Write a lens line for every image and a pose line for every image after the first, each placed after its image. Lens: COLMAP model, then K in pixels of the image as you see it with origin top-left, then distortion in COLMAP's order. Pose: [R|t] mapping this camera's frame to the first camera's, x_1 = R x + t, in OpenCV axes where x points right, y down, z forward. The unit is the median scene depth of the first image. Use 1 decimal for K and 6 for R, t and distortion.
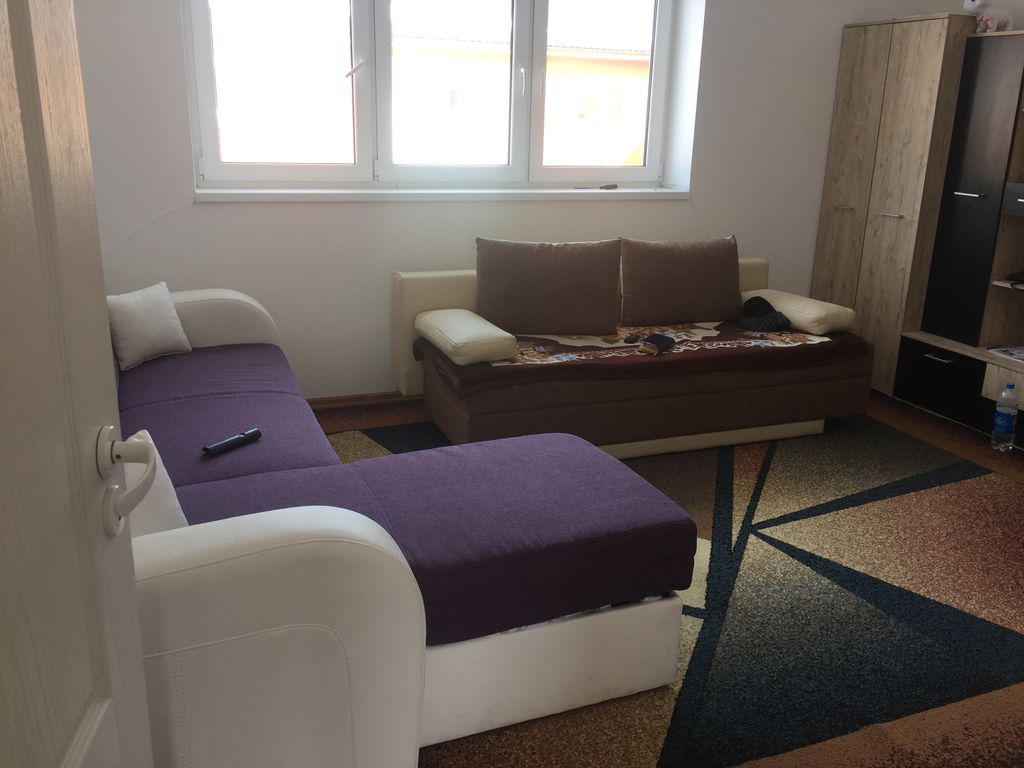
lens RADIAL K [[893.9, 0, 514.0], [0, 893.9, 379.0], [0, 0, 1]] dist [0.103184, -0.144760]
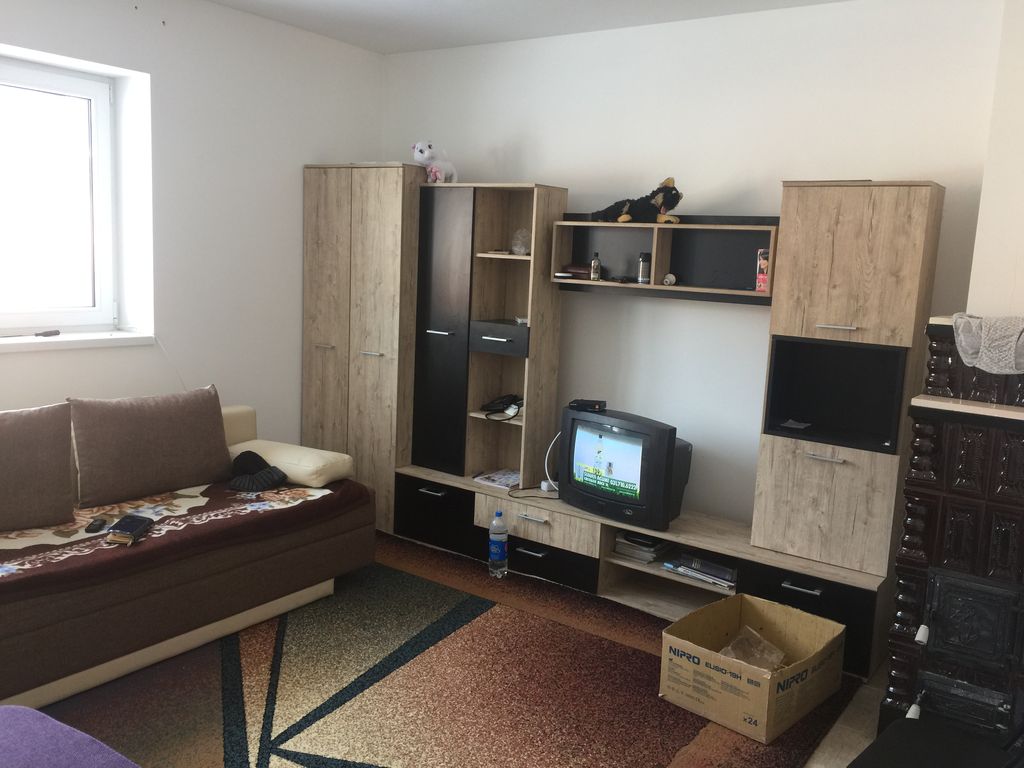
lens RADIAL K [[893.9, 0, 514.0], [0, 893.9, 379.0], [0, 0, 1]] dist [0.103184, -0.144760]
pose [[0.841743, -0.061506, 0.536363, 0.018620], [0.126981, 0.988173, -0.085963, -0.053906], [-0.524732, 0.140466, 0.839598, 0.105477]]
